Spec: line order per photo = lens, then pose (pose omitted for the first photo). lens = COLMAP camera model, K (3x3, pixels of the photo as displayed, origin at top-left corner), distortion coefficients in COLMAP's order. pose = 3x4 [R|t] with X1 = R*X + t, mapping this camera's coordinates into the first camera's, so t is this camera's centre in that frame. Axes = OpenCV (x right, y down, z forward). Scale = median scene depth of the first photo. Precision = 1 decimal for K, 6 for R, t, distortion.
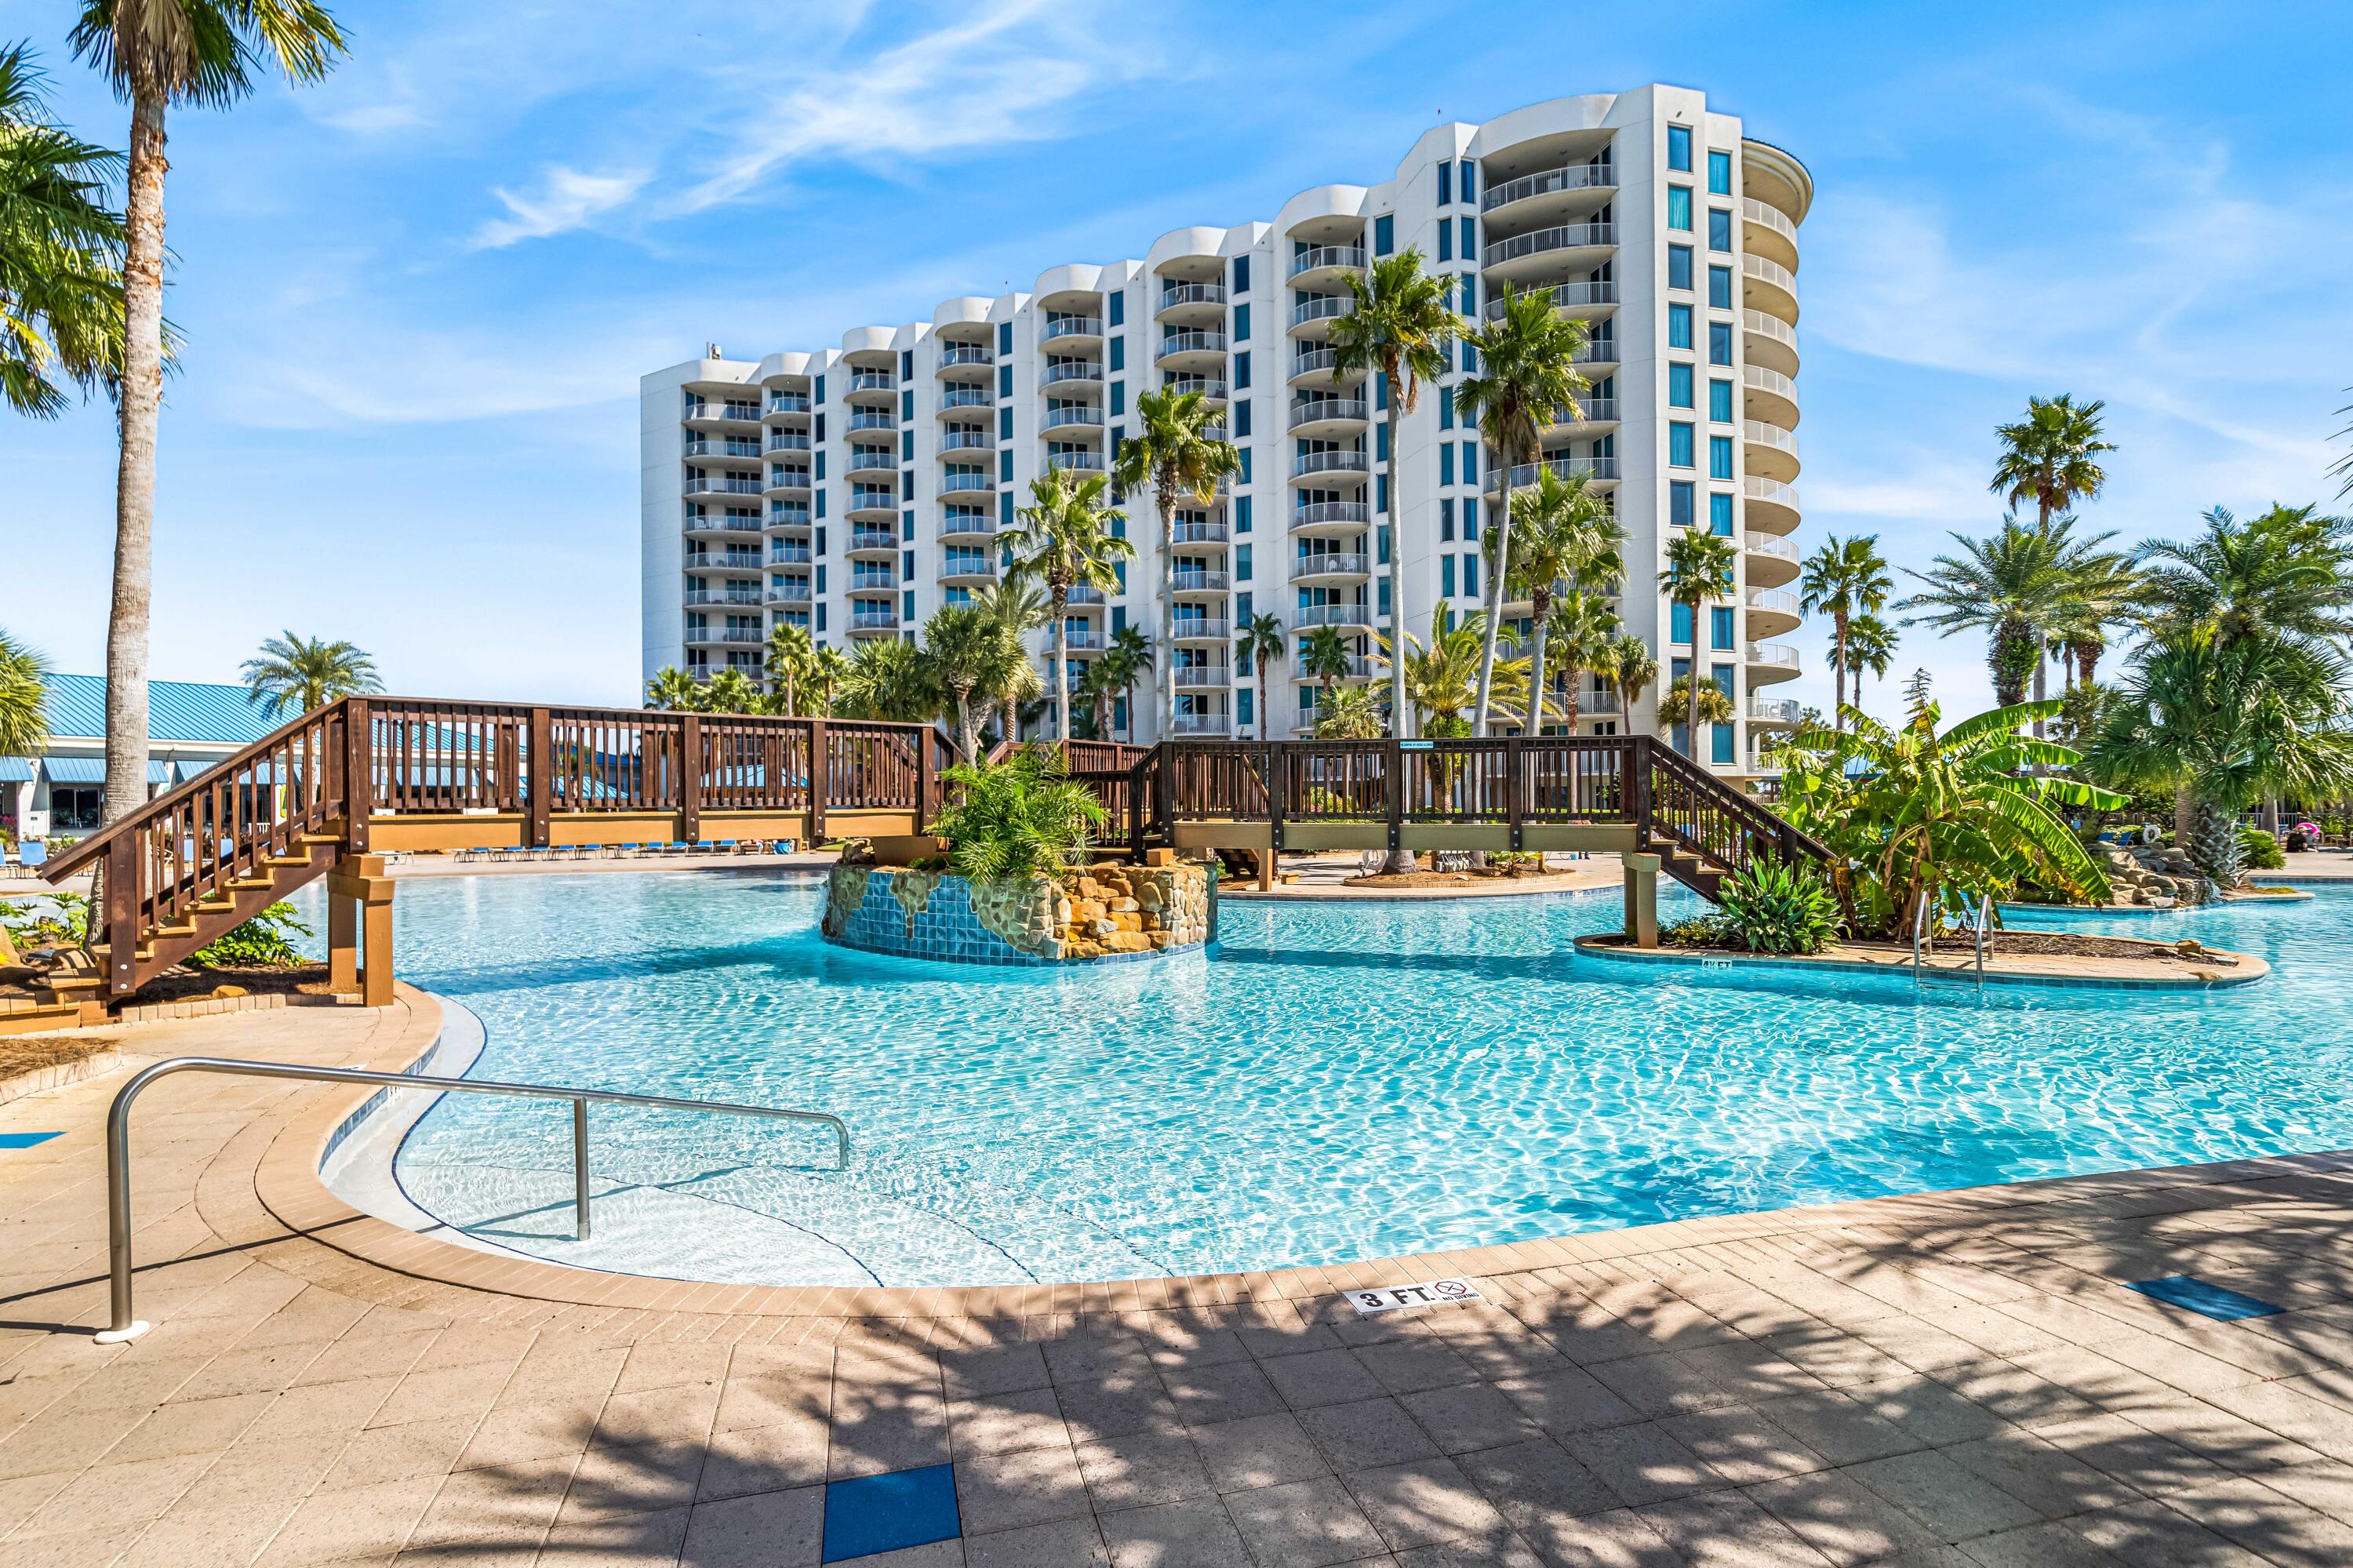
lens RADIAL K [[1152.6, 0, 1202.6], [0, 1152.6, 807.4], [0, 0, 1]] dist [-0.001641, 0.000758]
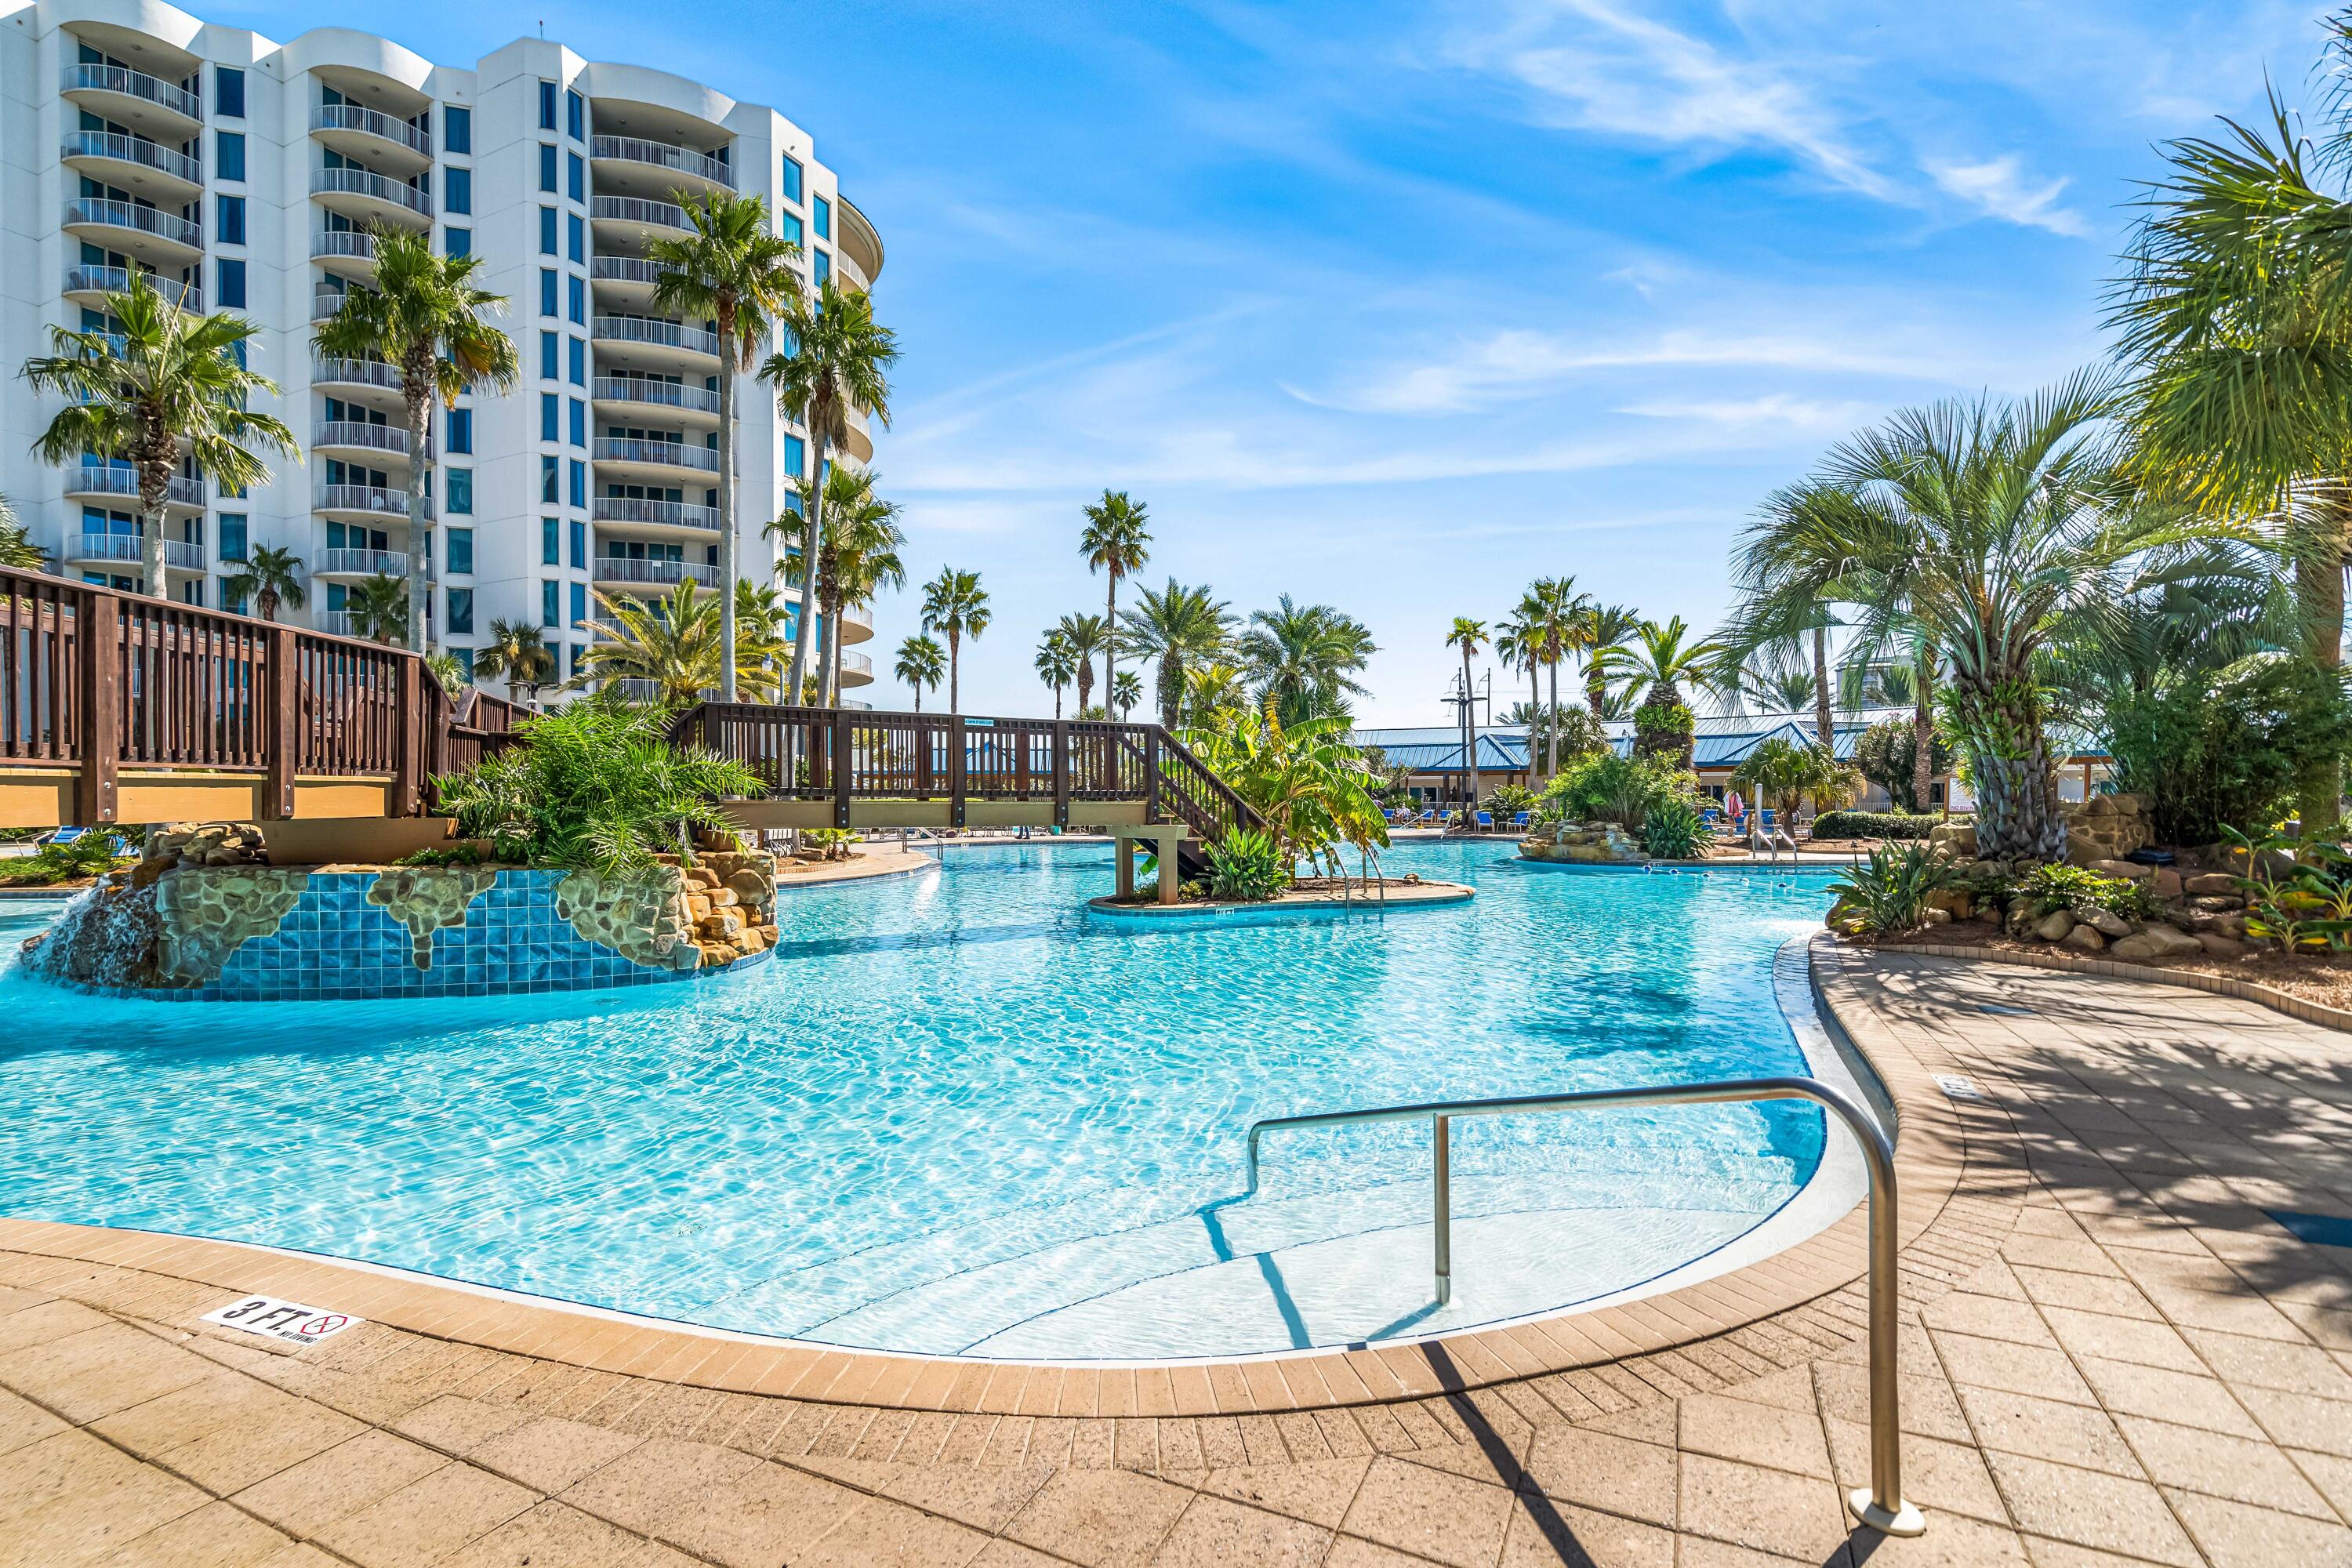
lens RADIAL K [[1077.8, 0, 1239.9], [0, 1077.8, 795.2], [0, 0, 1]] dist [-0.002771, 0.002293]
pose [[0.651898, 0.003279, 0.758300, -0.126156], [0.000651, 0.999988, -0.004883, 0.004809], [-0.758307, 0.003677, 0.651888, 0.068478]]
